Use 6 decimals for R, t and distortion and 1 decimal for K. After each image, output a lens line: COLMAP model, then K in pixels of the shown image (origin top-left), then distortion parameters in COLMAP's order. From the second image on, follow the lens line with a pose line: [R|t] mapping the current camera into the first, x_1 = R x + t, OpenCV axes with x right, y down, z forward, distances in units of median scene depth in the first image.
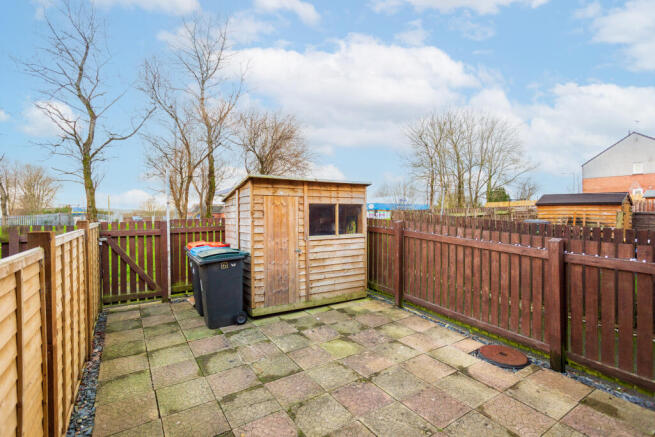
lens RADIAL K [[318.7, 0, 327.2], [0, 318.7, 213.5], [0, 0, 1]] dist [-0.020336, 0.007695]
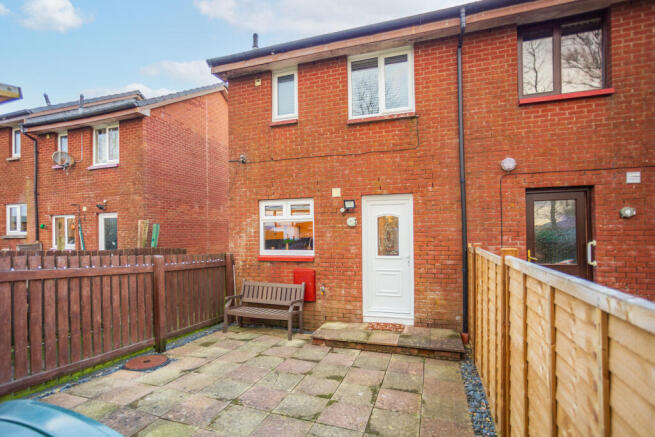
lens RADIAL K [[318.7, 0, 326.0], [0, 318.7, 221.2], [0, 0, 1]] dist [-0.020336, 0.007695]
pose [[-0.612242, 0.035615, 0.789868, -0.722340], [0.011852, 0.999286, -0.035871, -0.006962], [-0.790582, -0.012600, -0.612227, 1.156535]]
